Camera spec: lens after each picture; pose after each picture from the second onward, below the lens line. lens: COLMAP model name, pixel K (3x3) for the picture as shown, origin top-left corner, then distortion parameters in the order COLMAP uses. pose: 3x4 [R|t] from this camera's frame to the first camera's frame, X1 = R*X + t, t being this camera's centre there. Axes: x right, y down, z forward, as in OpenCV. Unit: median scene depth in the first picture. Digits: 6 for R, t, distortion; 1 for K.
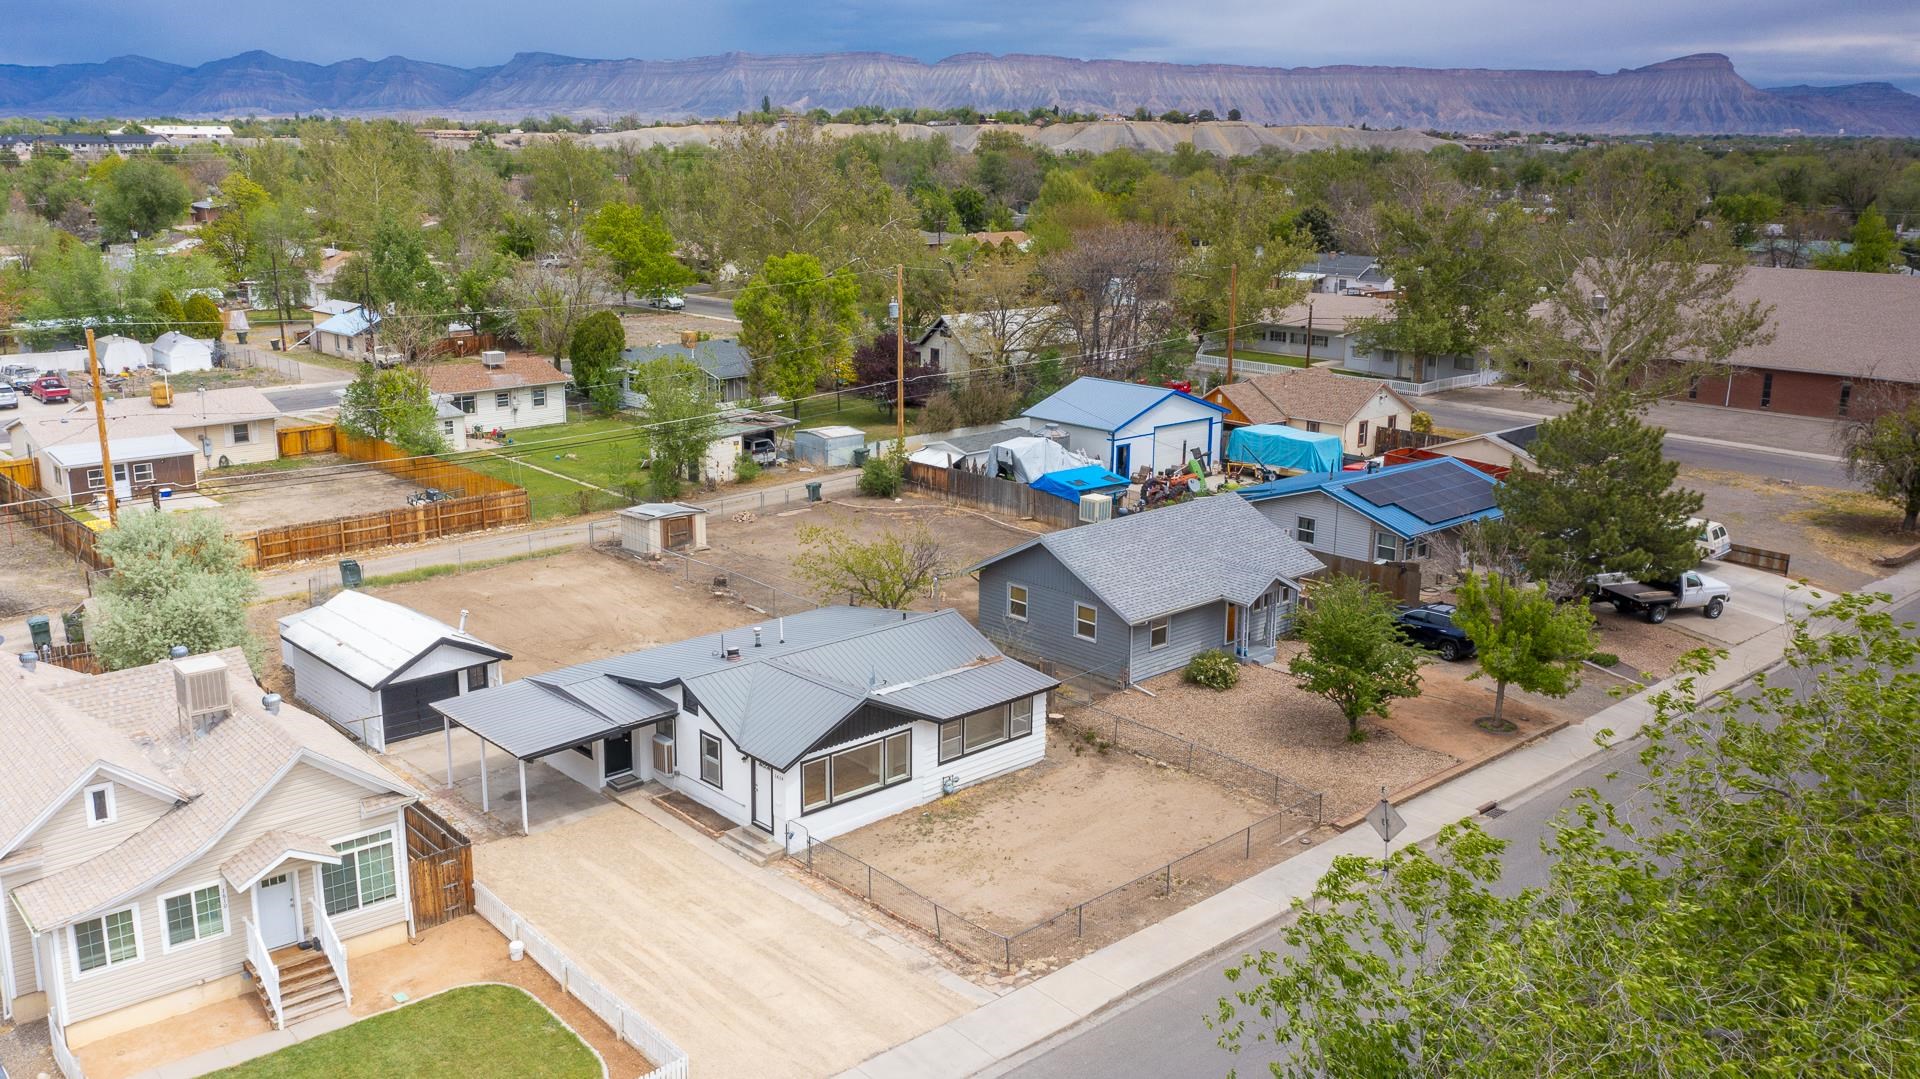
lens RADIAL K [[1606.4, 0, 904.0], [0, 1606.4, 541.3], [0, 0, 1]] dist [-0.009932, 0.004059]
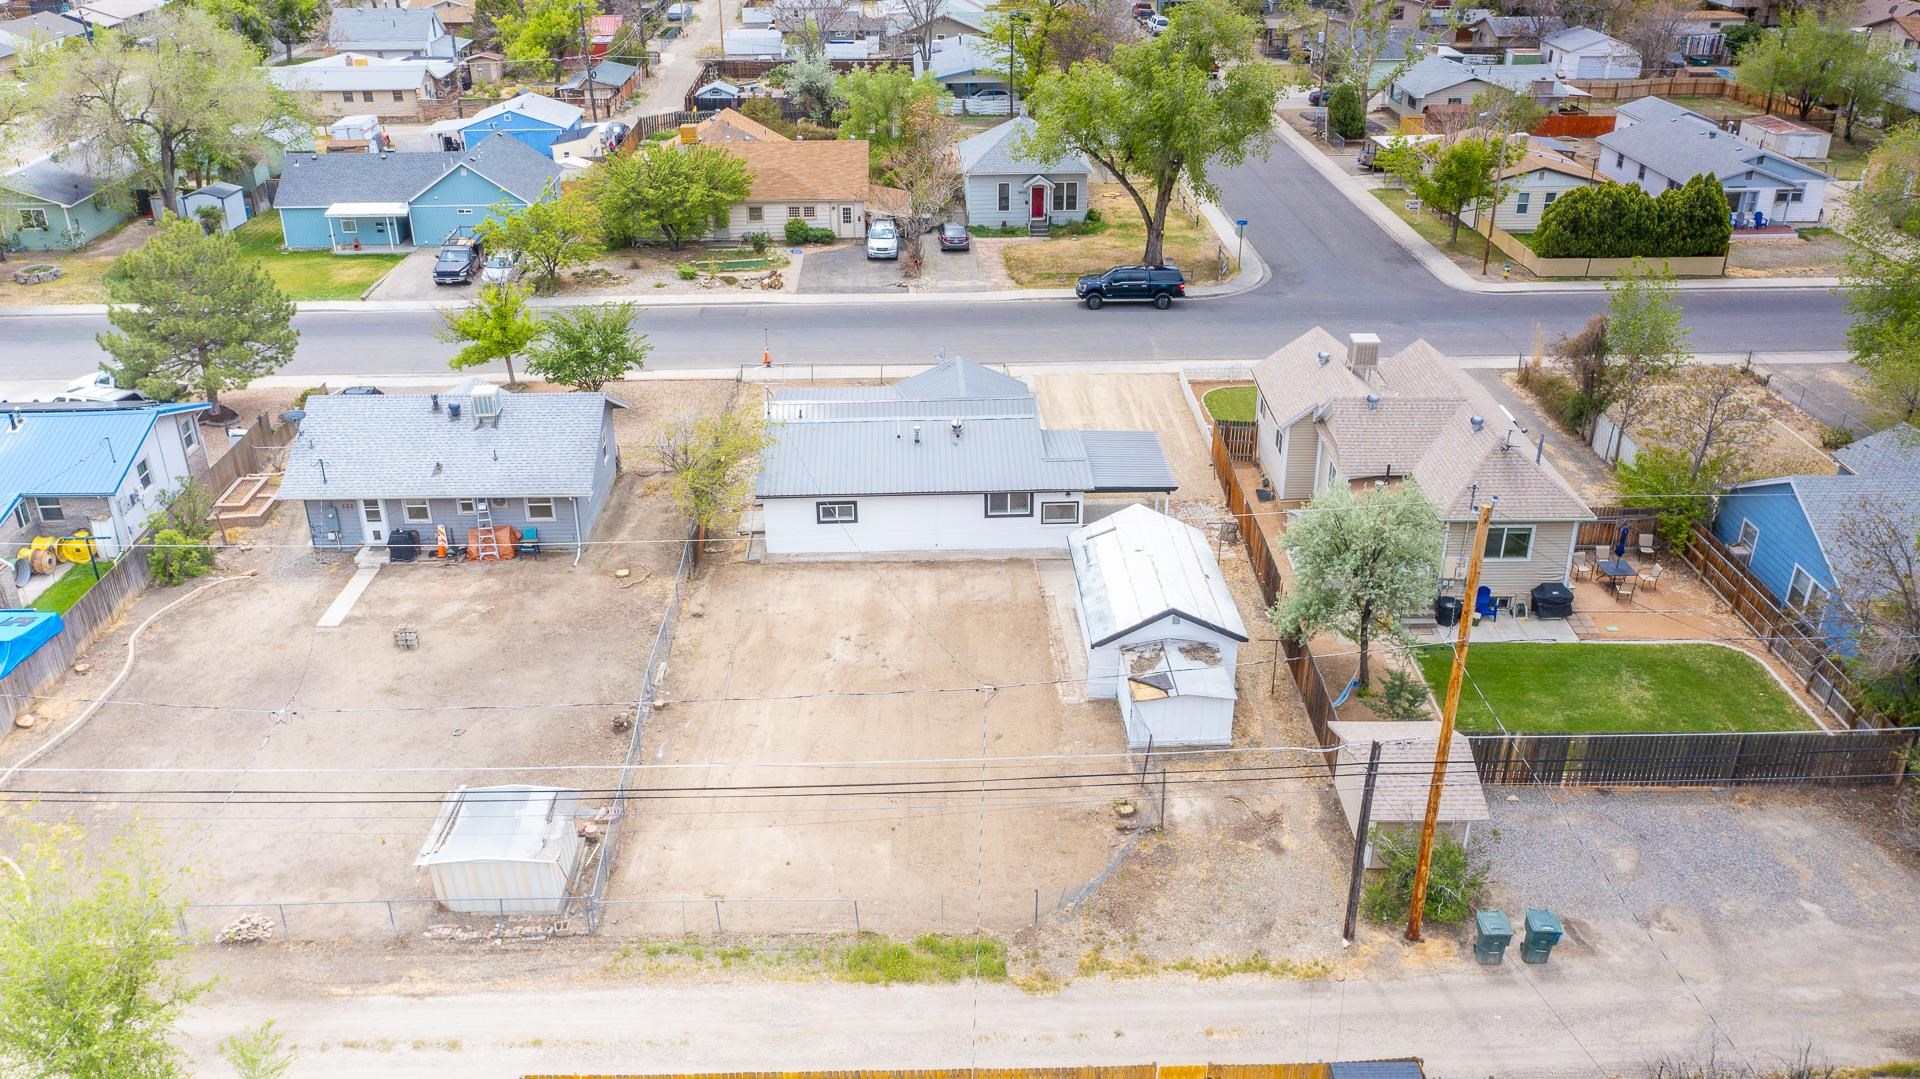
lens RADIAL K [[1521.1, 0, 960.0], [0, 1521.1, 539.5], [0, 0, 1]] dist [-0.009990, 0.002516]
pose [[-0.772438, -0.285177, 0.567463, -0.850526], [0.154522, 0.782273, 0.603467, -0.608531], [-0.616006, 0.553826, -0.560191, 1.797265]]
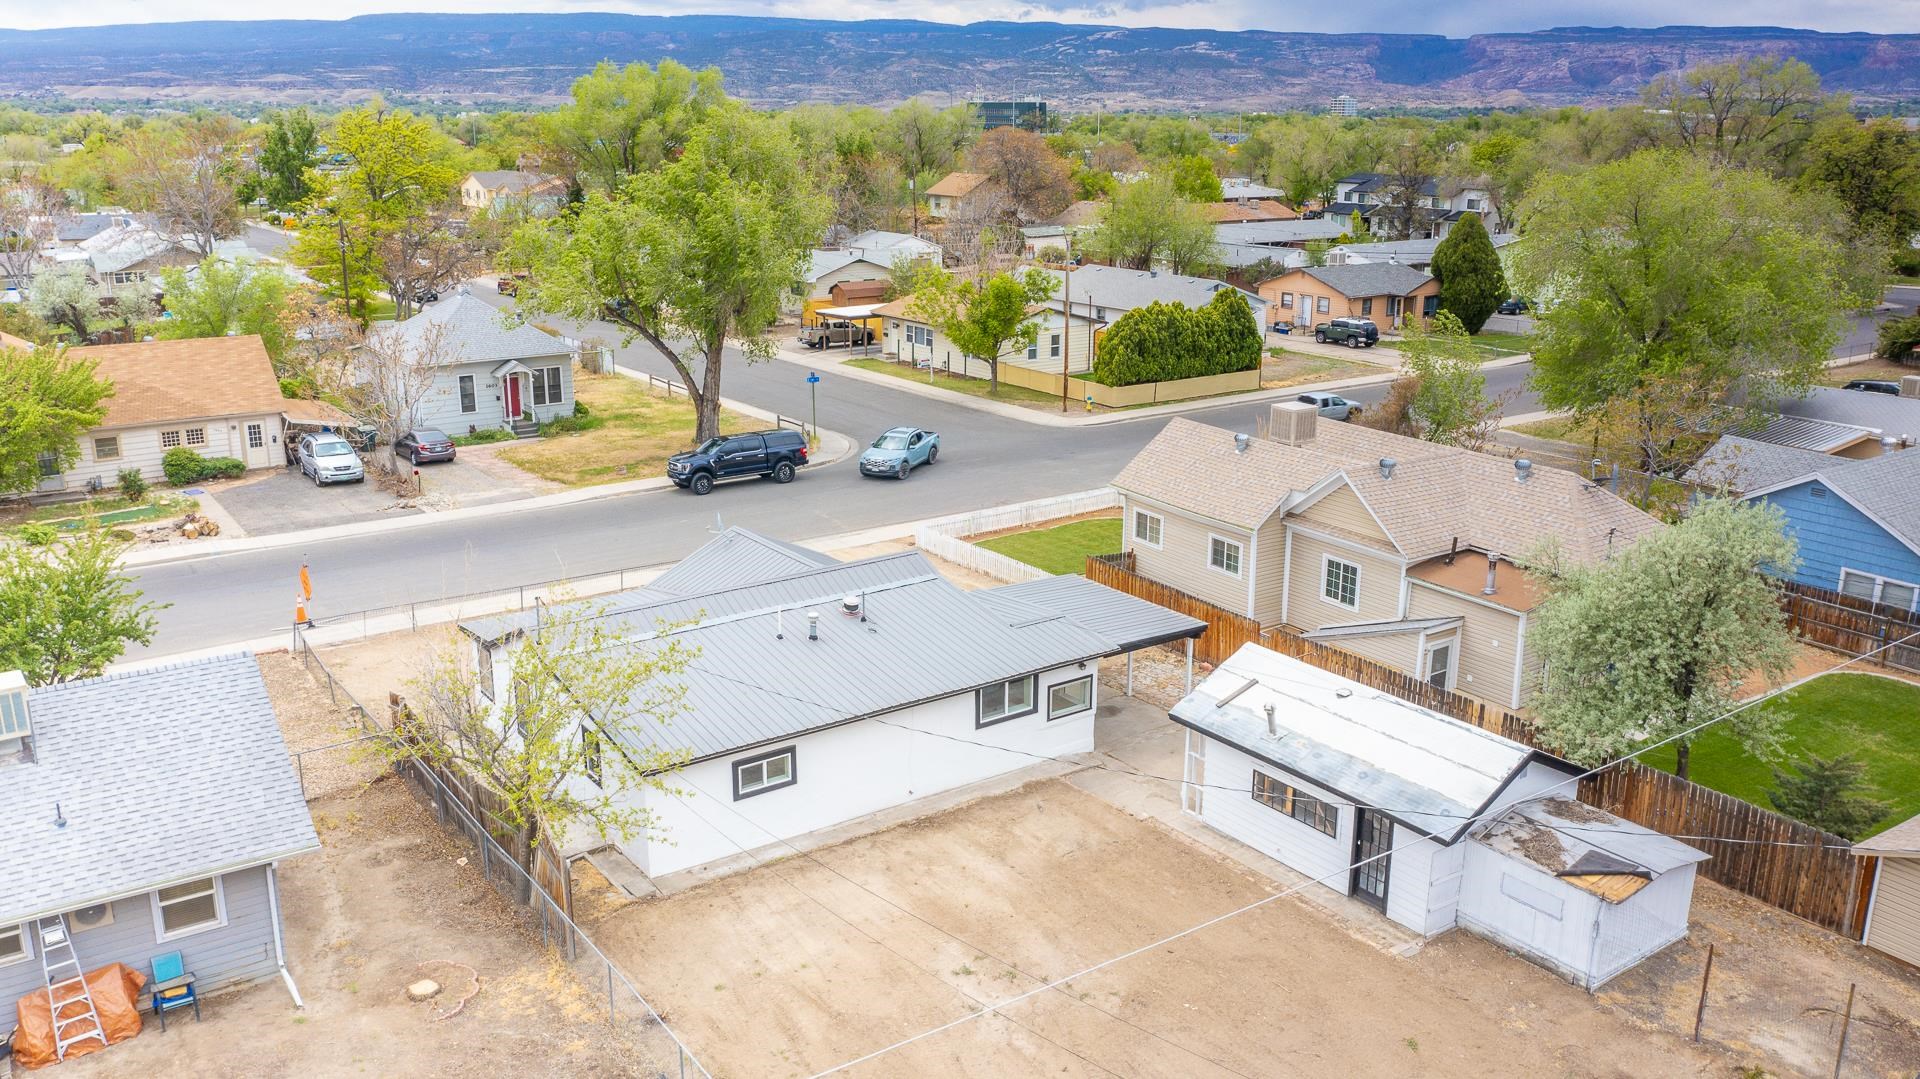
lens RADIAL K [[1521.1, 0, 960.0], [0, 1521.1, 539.5], [0, 0, 1]] dist [-0.009990, 0.002516]
pose [[-0.994499, -0.036860, 0.098047, -0.242711], [0.016702, 0.868265, 0.495819, -0.343969], [-0.103407, 0.494729, -0.862873, 1.699234]]
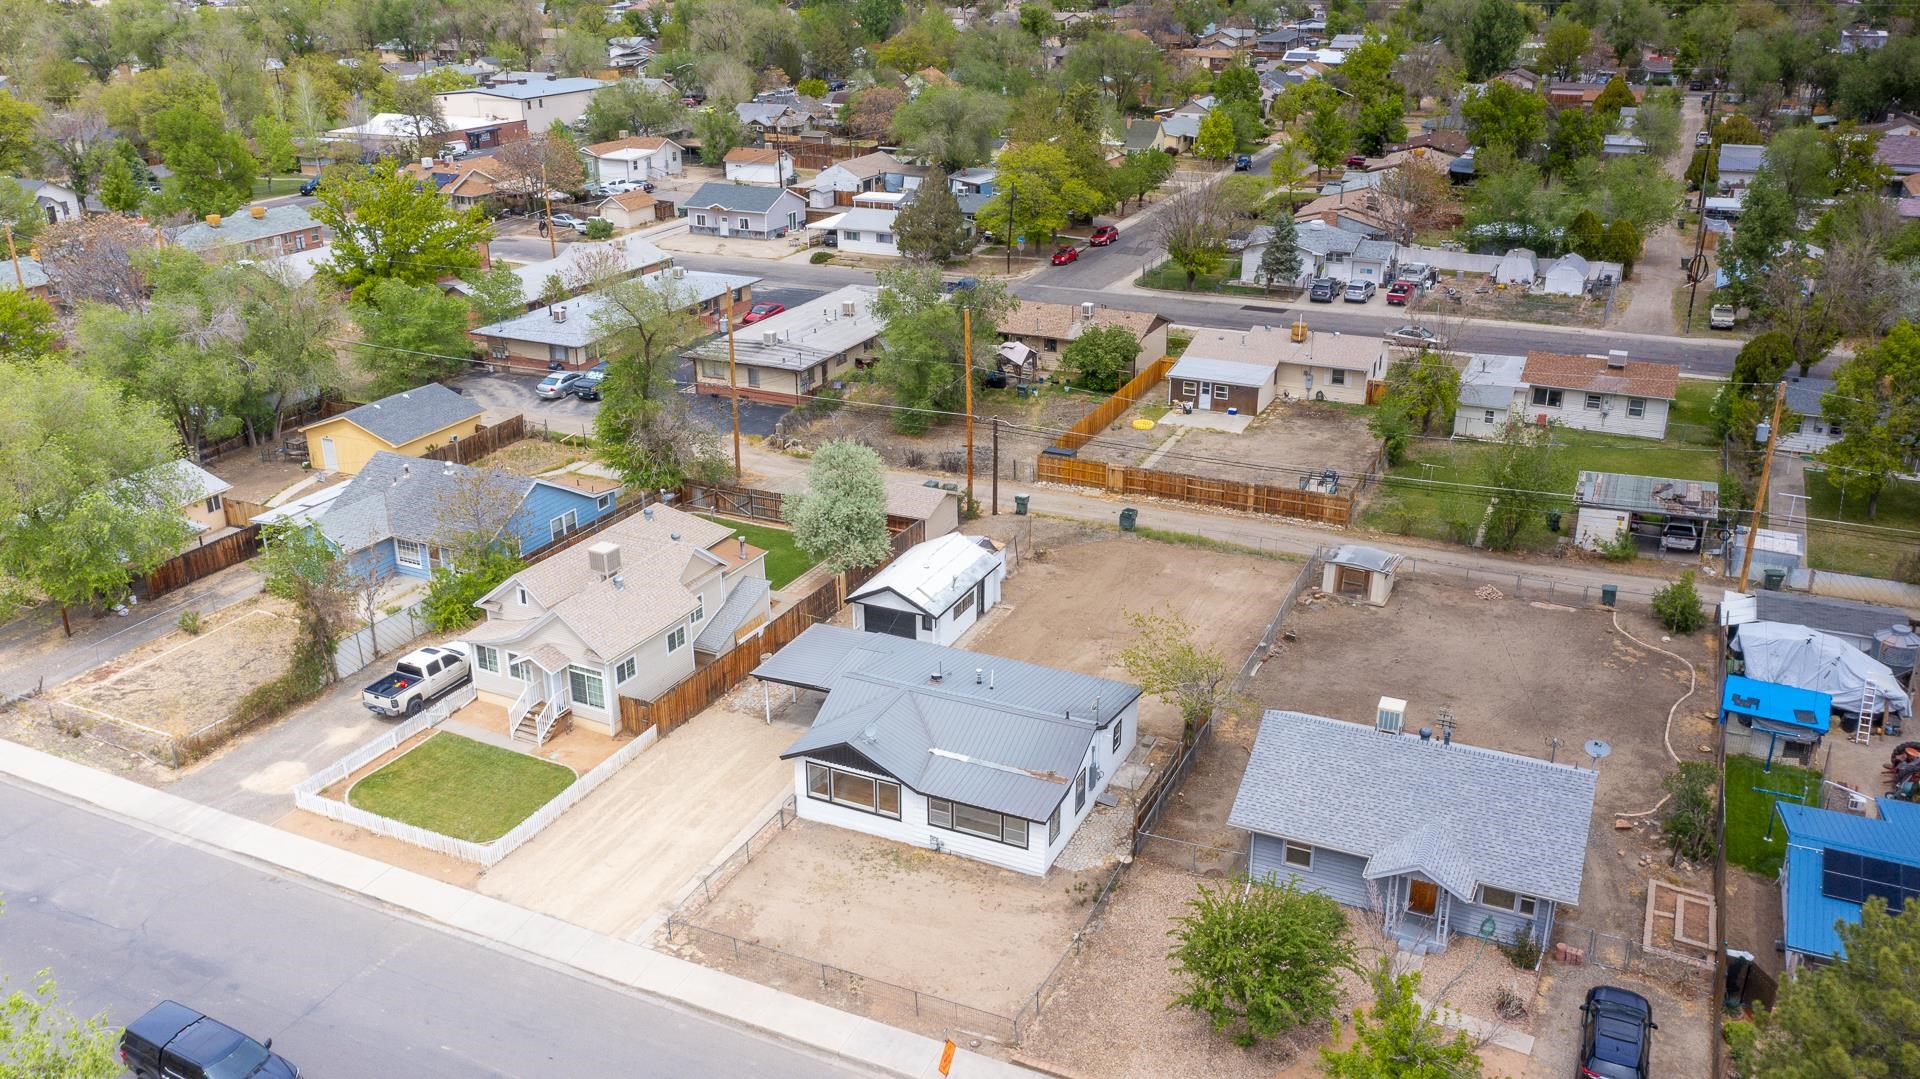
lens RADIAL K [[1522.5, 0, 960.0], [0, 1522.5, 539.5], [0, 0, 1]] dist [-0.010286, 0.004804]
pose [[0.393712, 0.337646, -0.854977, 0.967318], [-0.214471, 0.938169, 0.271737, -0.395116], [0.893864, 0.076382, 0.441784, 0.481392]]
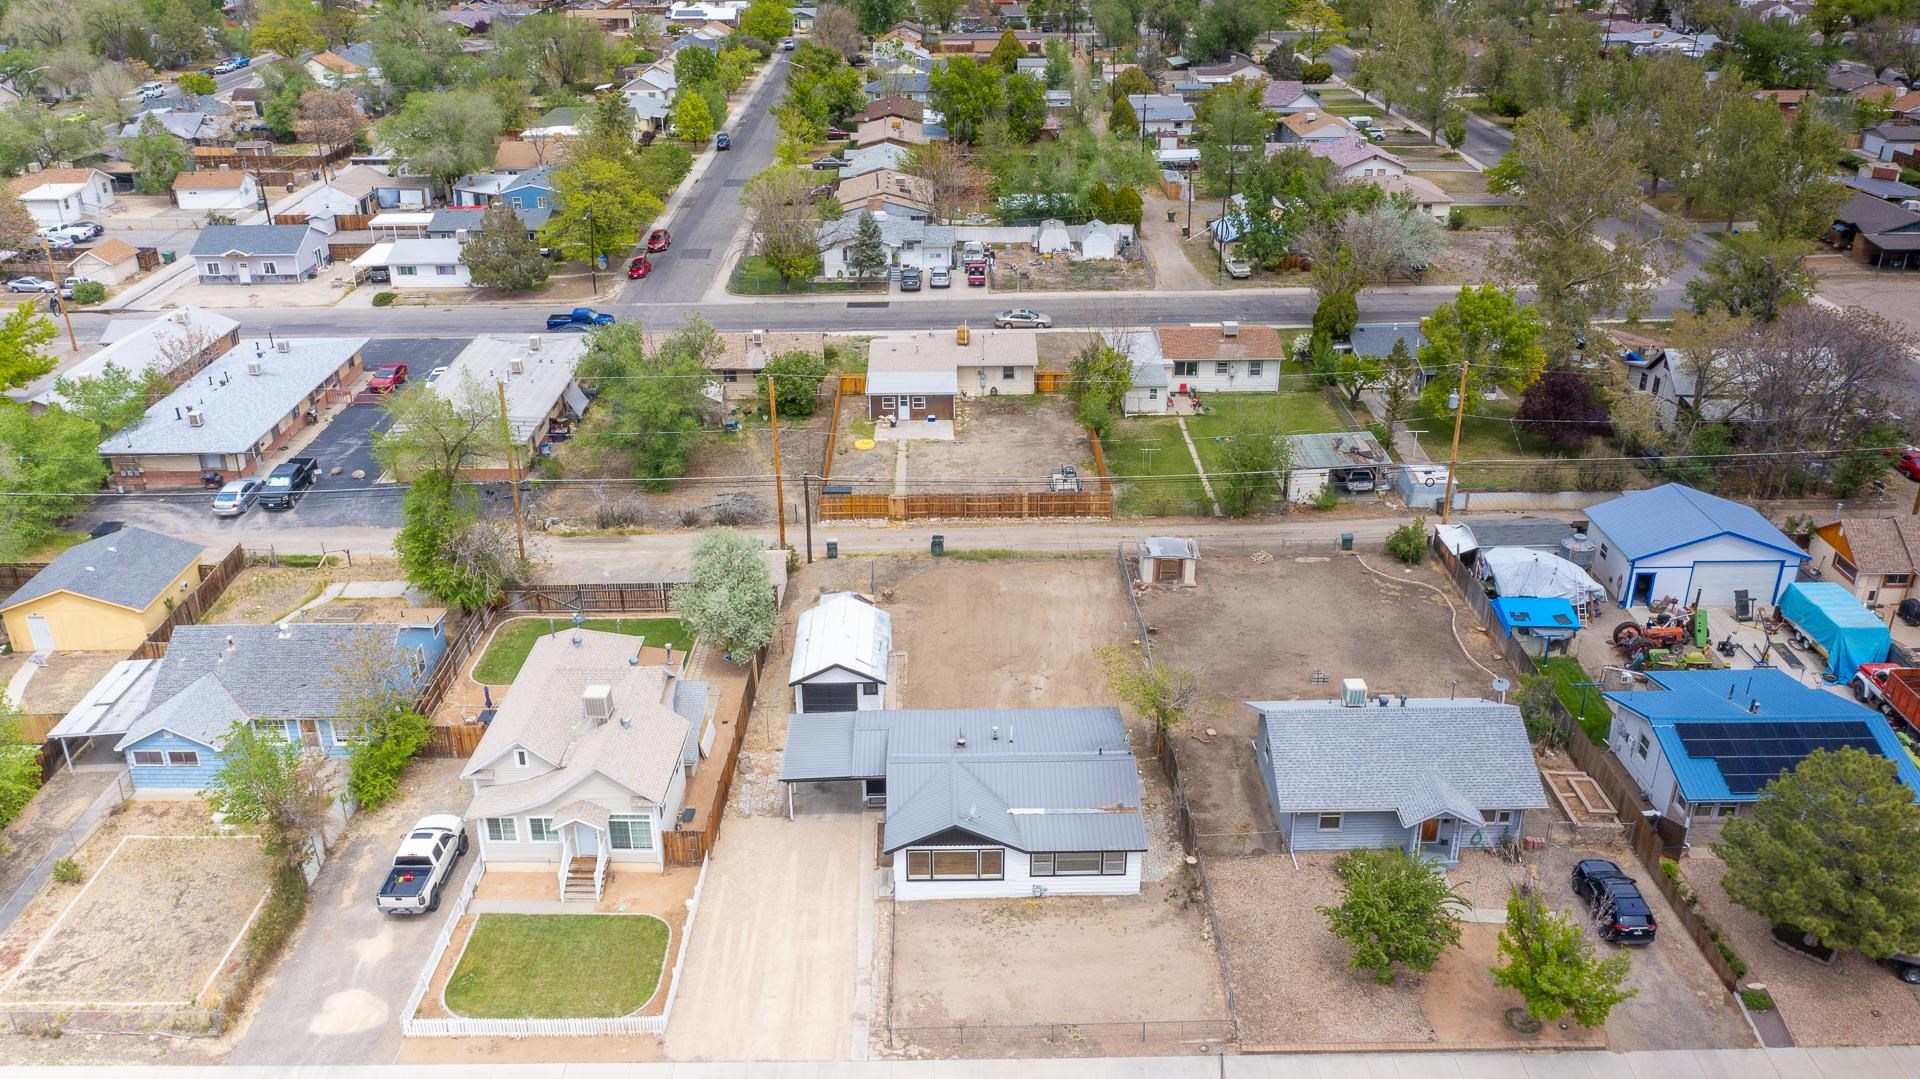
lens RADIAL K [[1521.1, 0, 960.0], [0, 1521.1, 539.5], [0, 0, 1]] dist [-0.009990, 0.002516]
pose [[0.757182, 0.268228, -0.595592, 0.691128], [-0.150126, 0.958852, 0.240967, -0.457546], [0.635718, -0.093042, 0.766293, -0.037213]]
